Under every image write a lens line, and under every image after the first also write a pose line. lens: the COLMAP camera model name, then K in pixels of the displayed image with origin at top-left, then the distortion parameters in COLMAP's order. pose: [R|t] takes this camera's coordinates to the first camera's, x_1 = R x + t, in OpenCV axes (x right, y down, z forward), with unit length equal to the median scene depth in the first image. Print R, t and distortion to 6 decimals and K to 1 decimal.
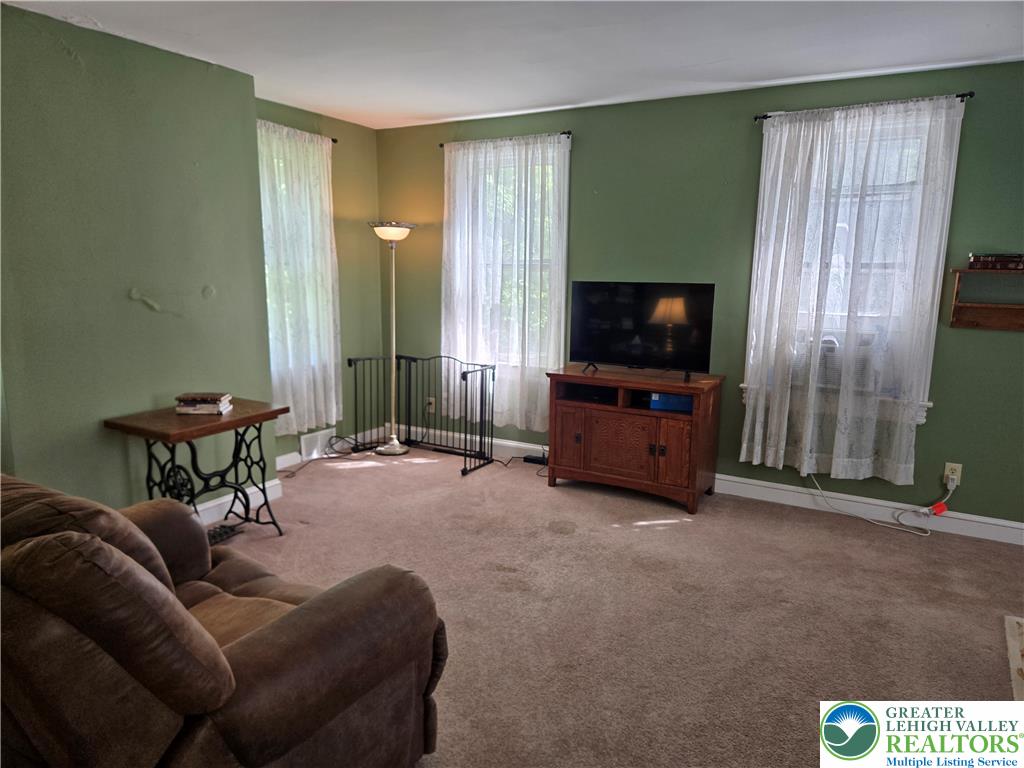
lens RADIAL K [[690.9, 0, 504.6], [0, 690.9, 383.9], [0, 0, 1]] dist [0.067762, -0.046632]
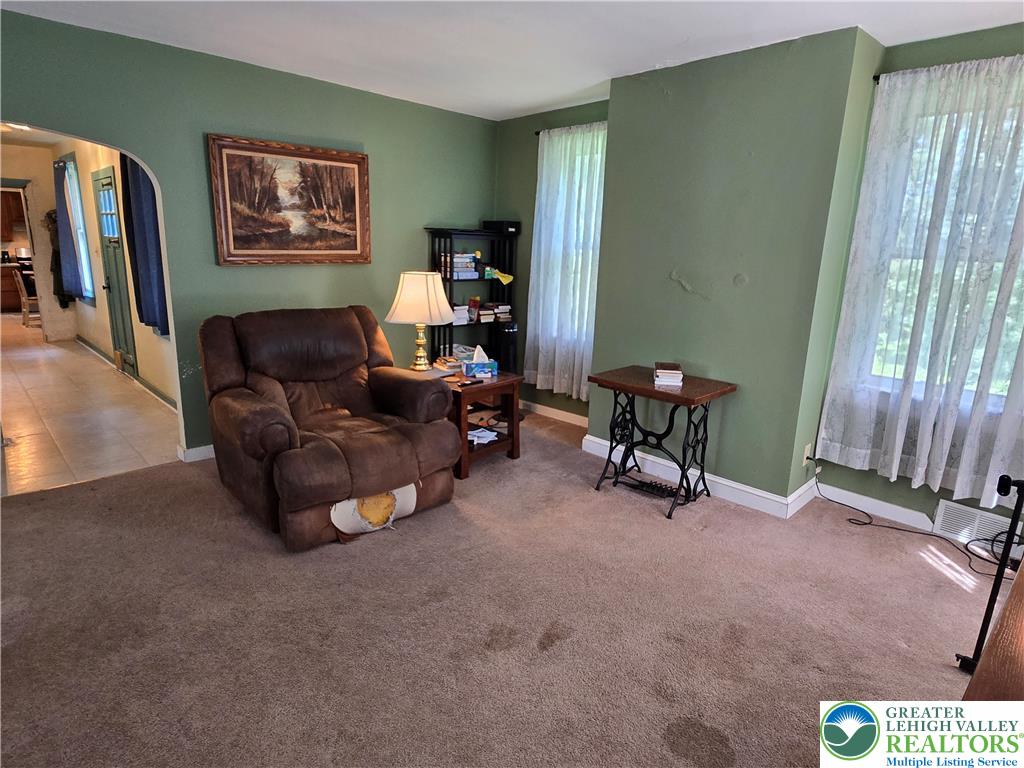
lens RADIAL K [[583.5, 0, 511.4], [0, 583.5, 380.1], [0, 0, 1]] dist [0.002429, 0.000493]
pose [[-0.278955, 0.197525, -0.939770, 0.538091], [-0.192758, 0.947183, 0.256299, -0.157505], [0.940760, 0.252644, -0.226147, 0.984425]]
